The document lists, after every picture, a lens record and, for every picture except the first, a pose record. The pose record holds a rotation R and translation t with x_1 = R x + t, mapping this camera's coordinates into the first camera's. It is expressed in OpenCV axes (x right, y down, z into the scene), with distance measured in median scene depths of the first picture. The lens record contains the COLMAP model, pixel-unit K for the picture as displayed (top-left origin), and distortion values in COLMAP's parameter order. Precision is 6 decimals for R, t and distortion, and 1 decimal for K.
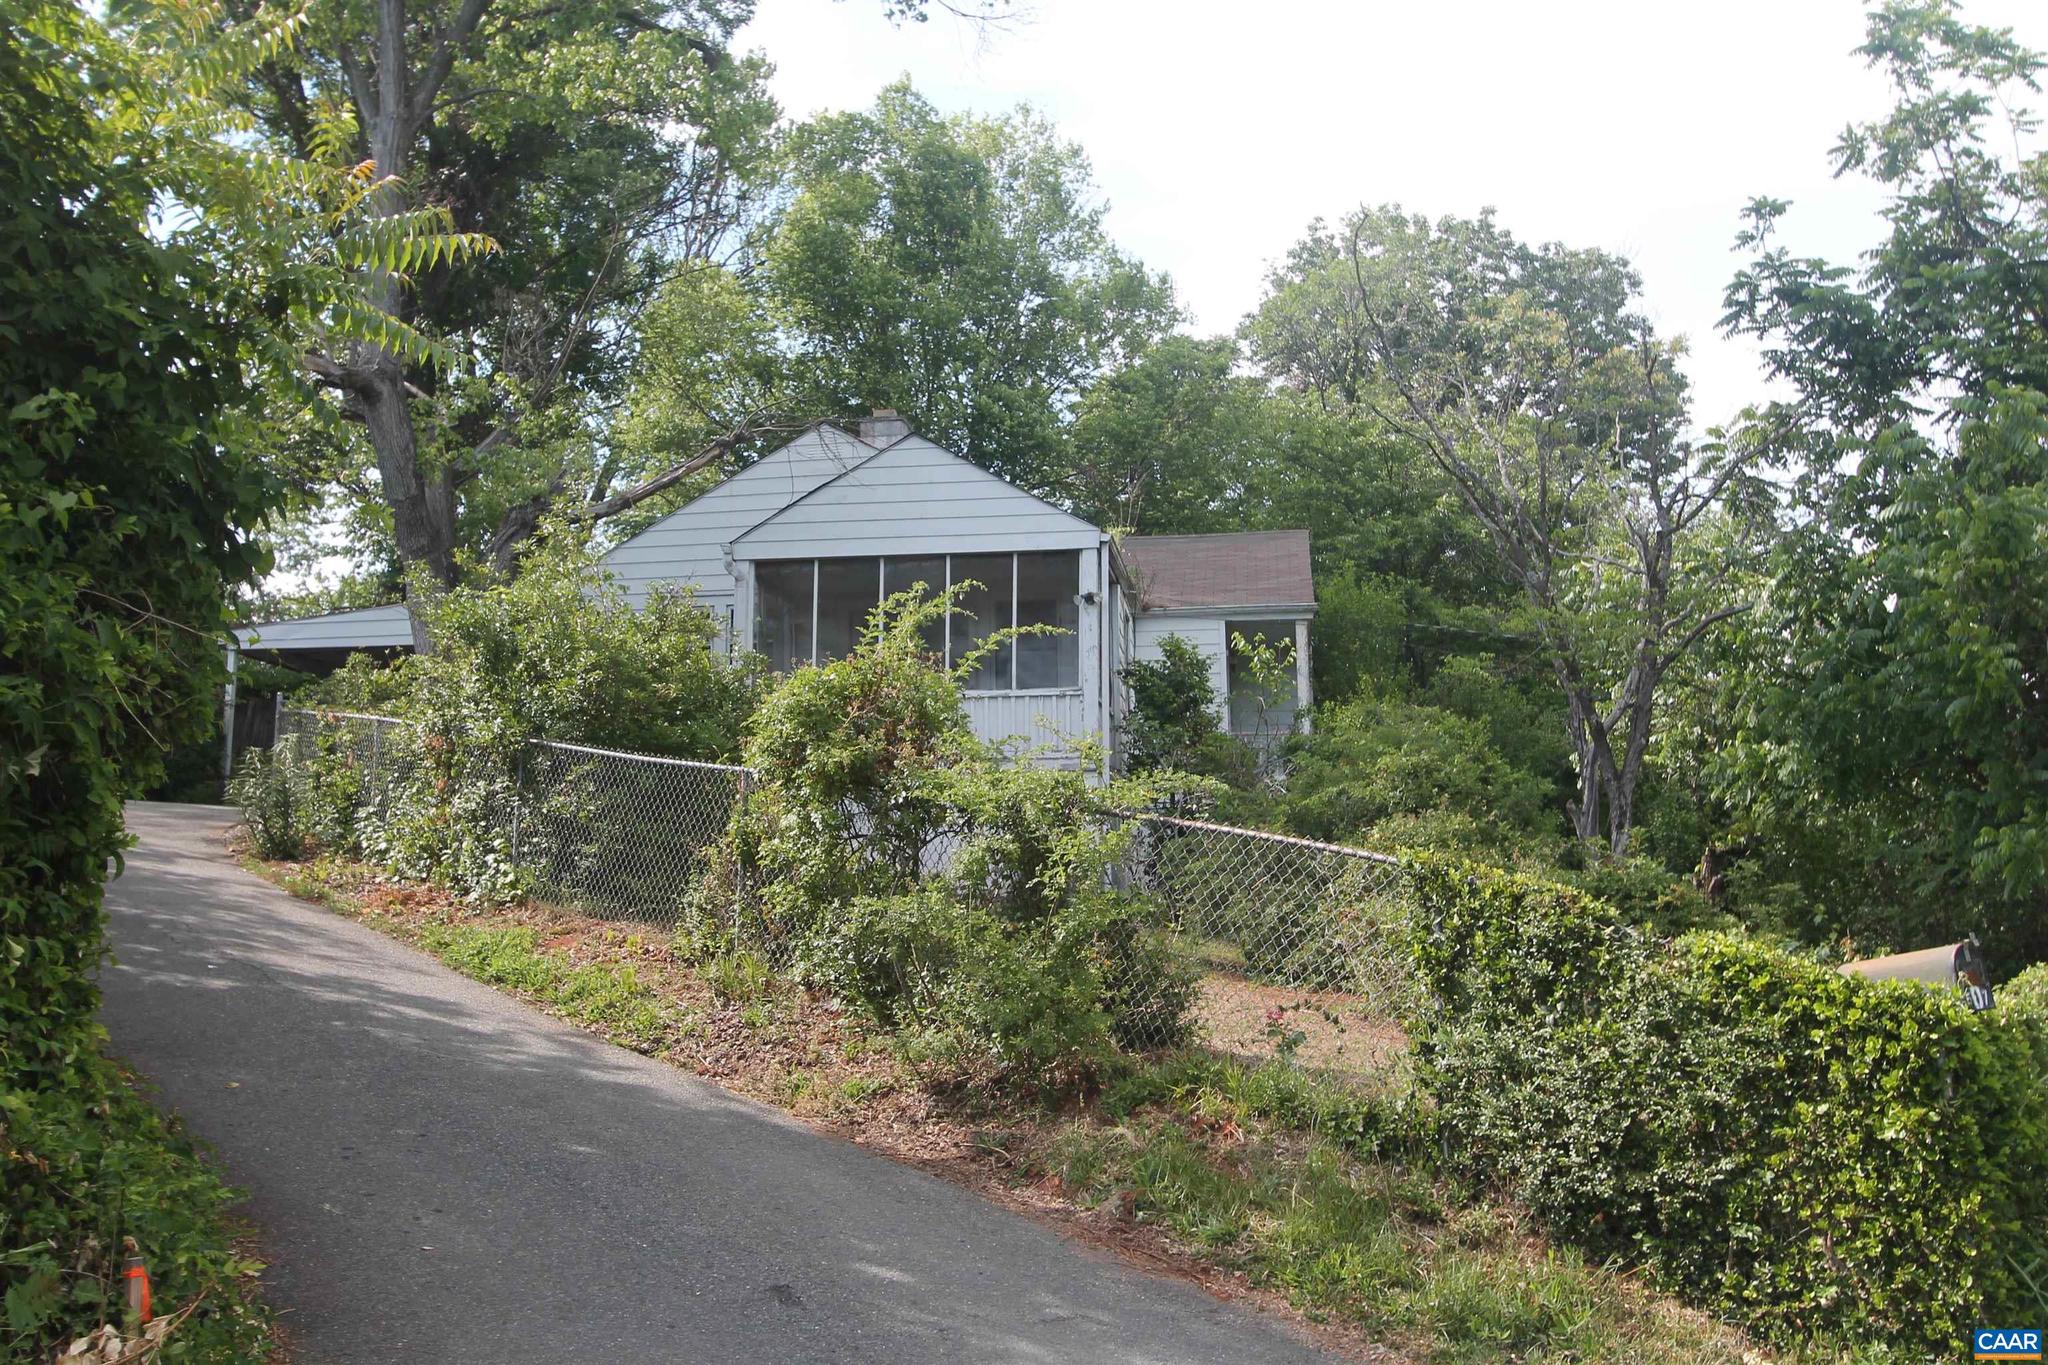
lens RADIAL K [[2002.4, 0, 1057.0], [0, 2002.4, 610.7], [0, 0, 1]] dist [0.069659, -0.001633]
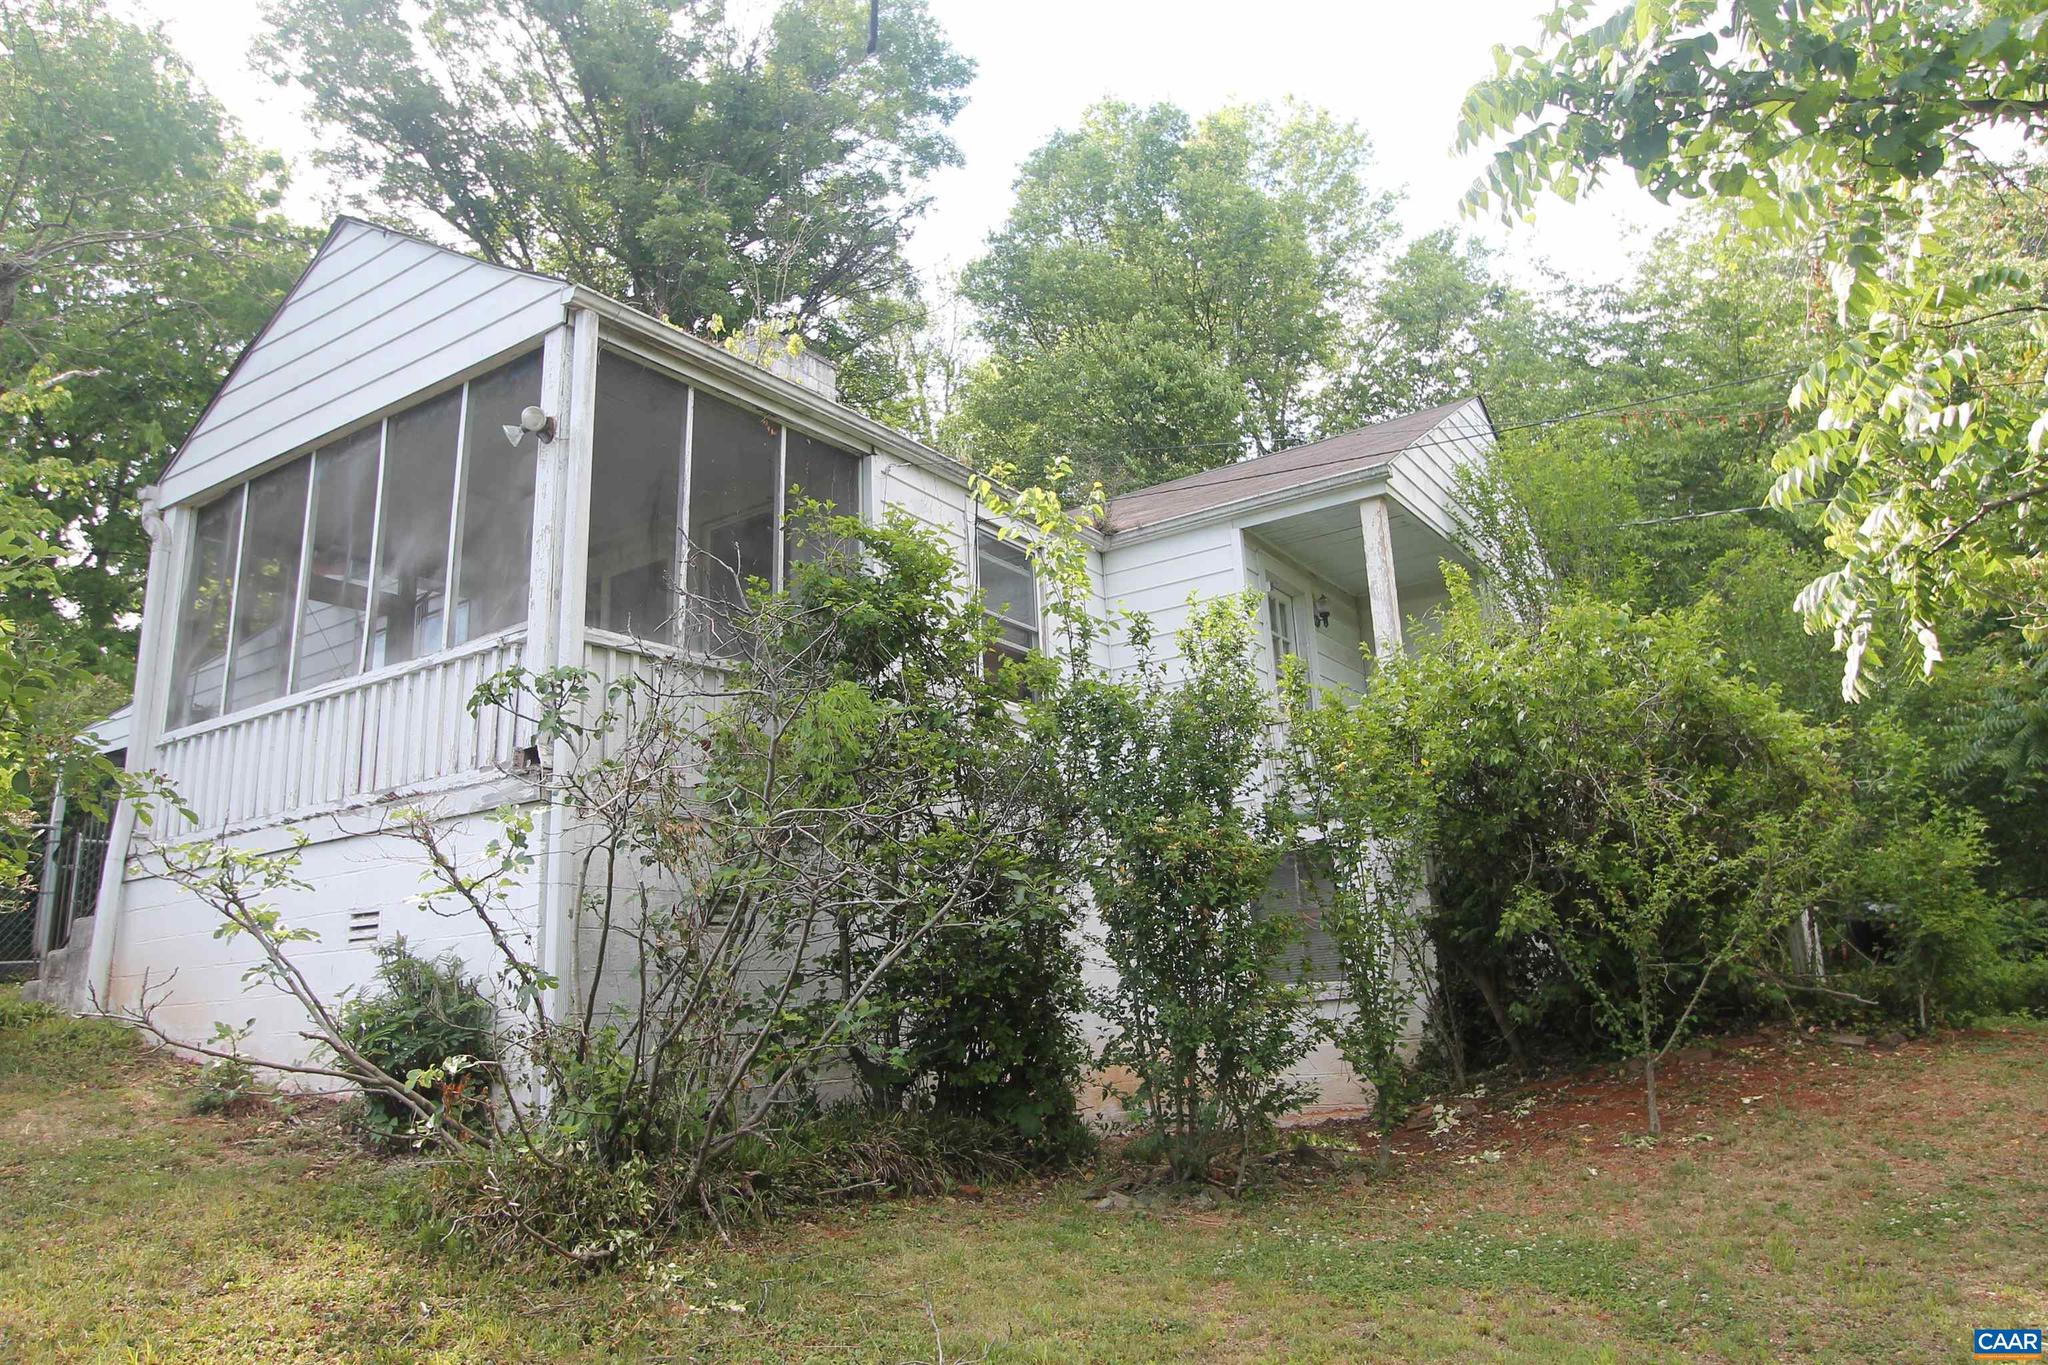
lens RADIAL K [[1389.2, 0, 1024.0], [0, 1389.2, 682.5], [0, 0, 1]] dist [-0.001765, 0.000493]
pose [[0.894222, -0.137459, -0.425996, 0.238906], [0.118695, 0.990430, -0.070434, 0.085878], [0.431601, 0.012420, 0.901979, 0.753525]]
